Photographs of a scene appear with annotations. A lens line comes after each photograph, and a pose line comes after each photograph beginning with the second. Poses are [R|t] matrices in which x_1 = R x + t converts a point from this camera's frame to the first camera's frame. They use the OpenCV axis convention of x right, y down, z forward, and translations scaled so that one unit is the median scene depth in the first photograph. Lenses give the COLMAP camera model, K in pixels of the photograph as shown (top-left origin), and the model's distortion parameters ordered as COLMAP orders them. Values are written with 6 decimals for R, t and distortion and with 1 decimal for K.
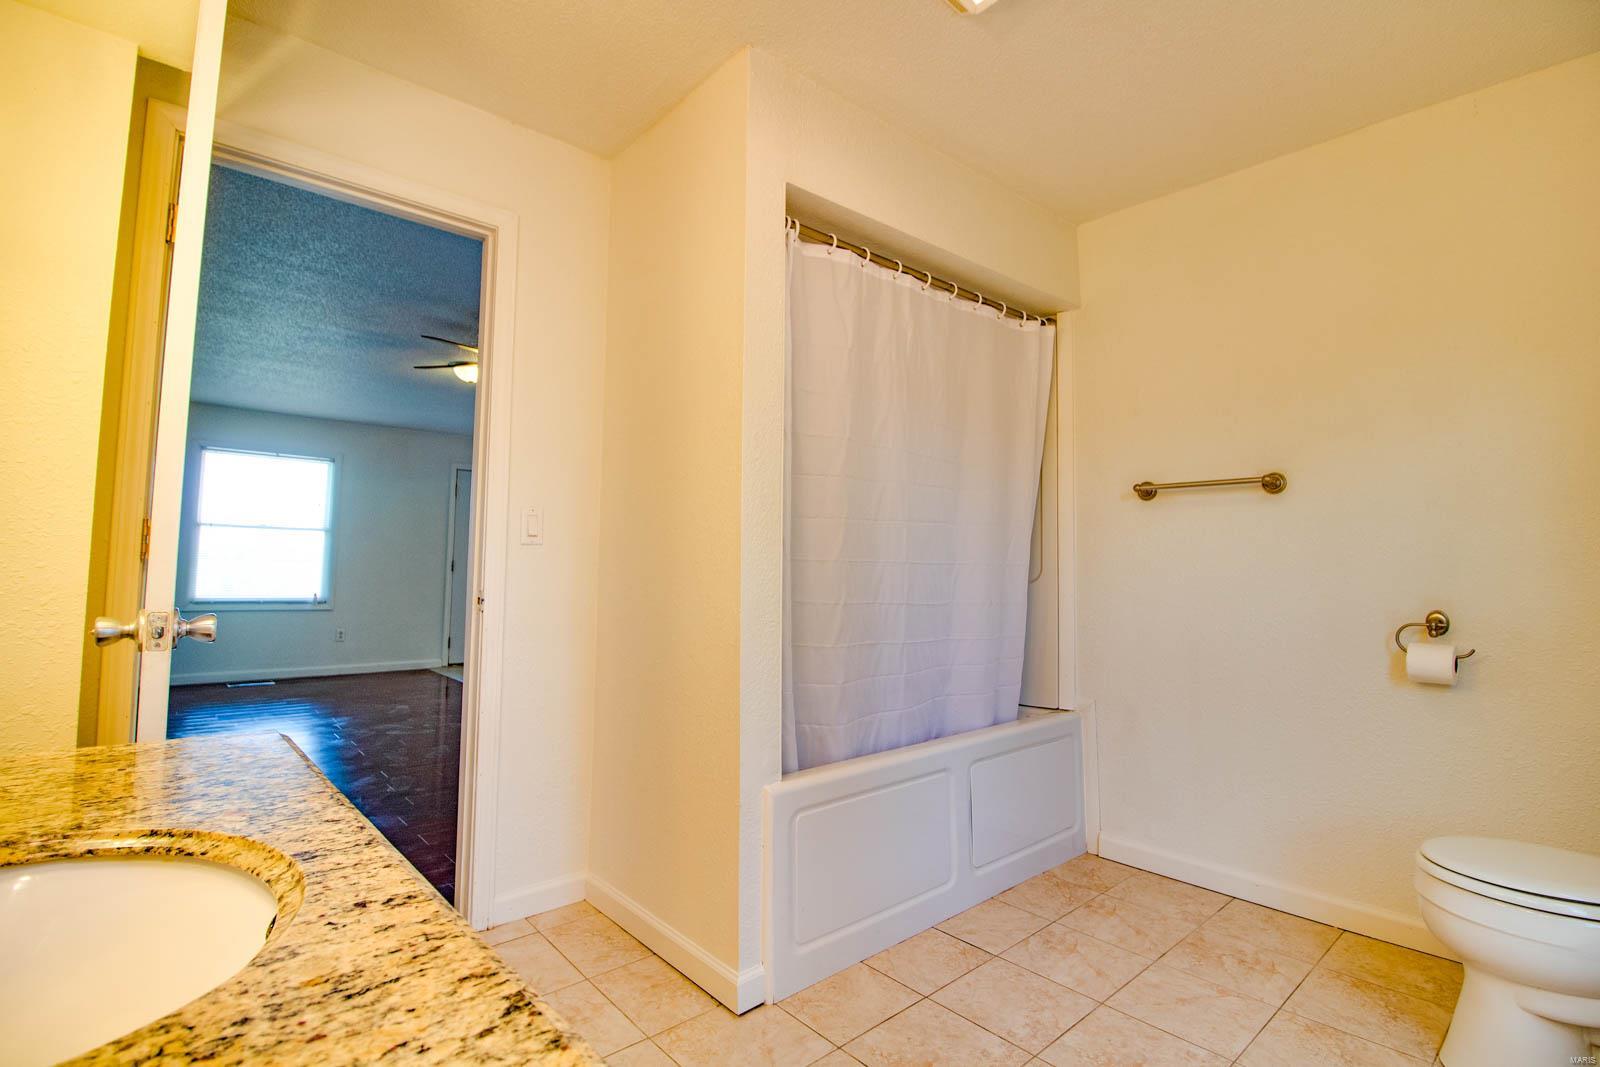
lens RADIAL K [[753.2, 0, 801.7], [0, 753.2, 514.7], [0, 0, 1]] dist [-0.000452, -0.014933]
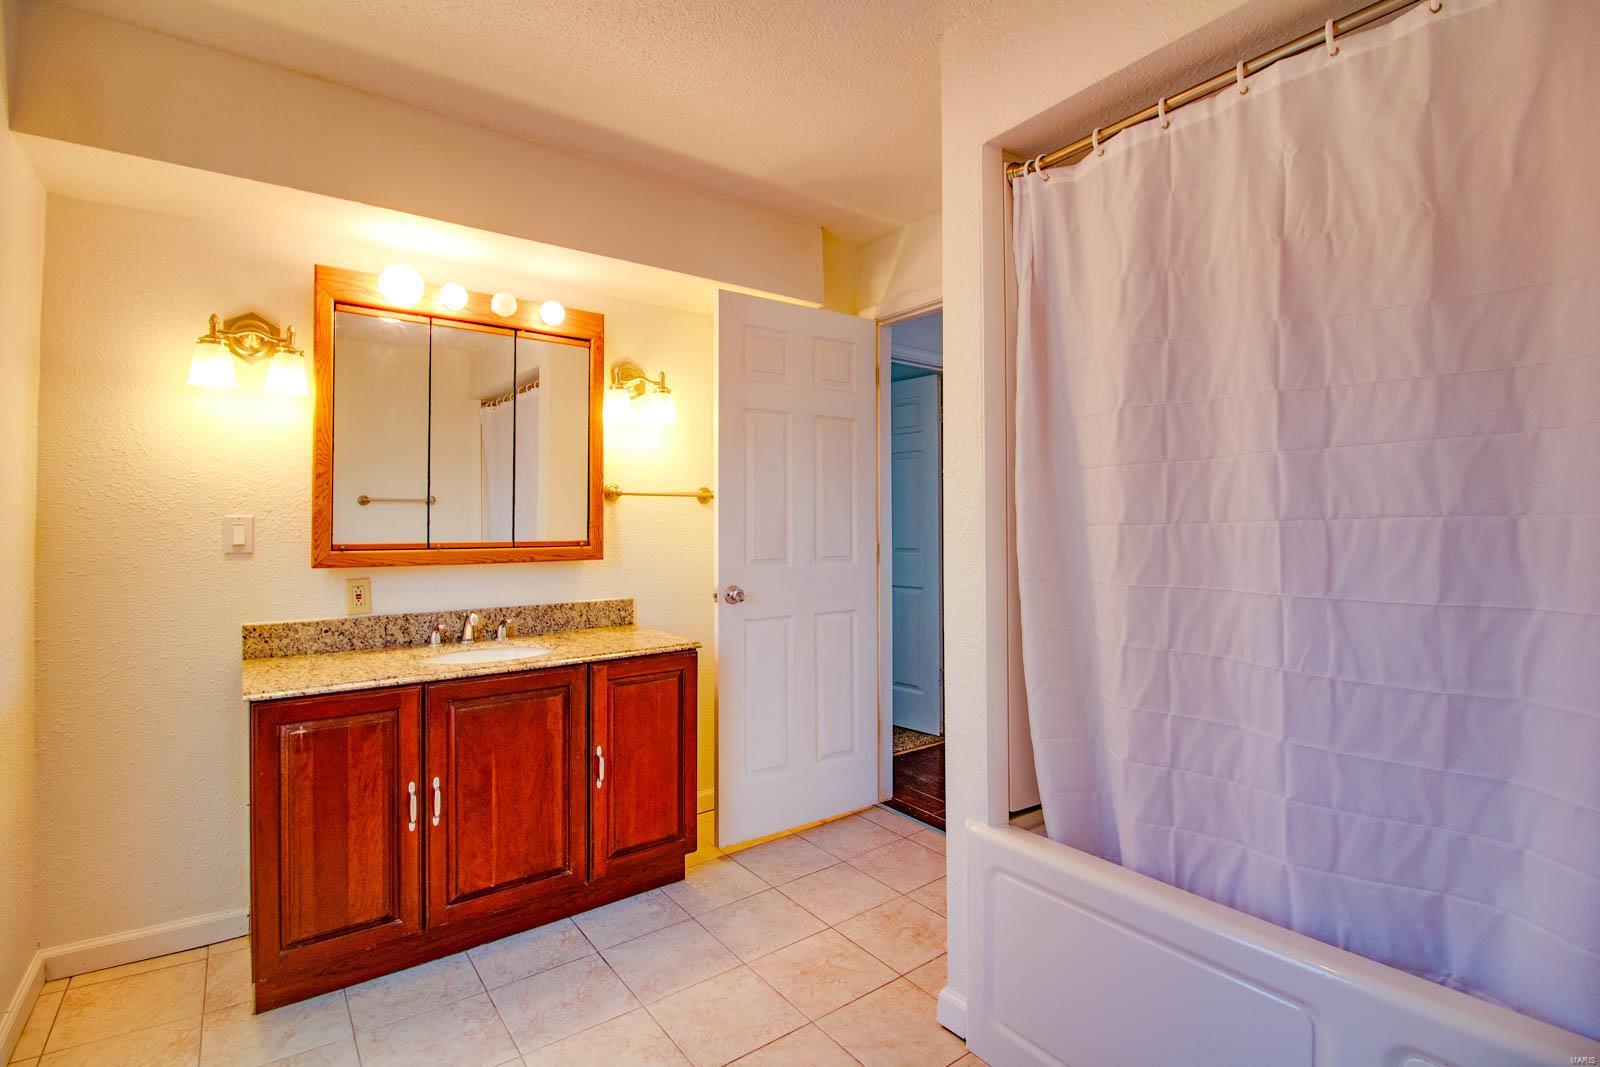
lens RADIAL K [[746.3, 0, 800.5], [0, 746.3, 514.0], [0, 0, 1]] dist [-0.000326, -0.015128]
pose [[-0.094162, -0.023115, -0.995288, 1.246397], [0.061592, 0.997680, -0.028998, -0.004456], [0.993650, -0.064032, -0.092520, 1.242059]]
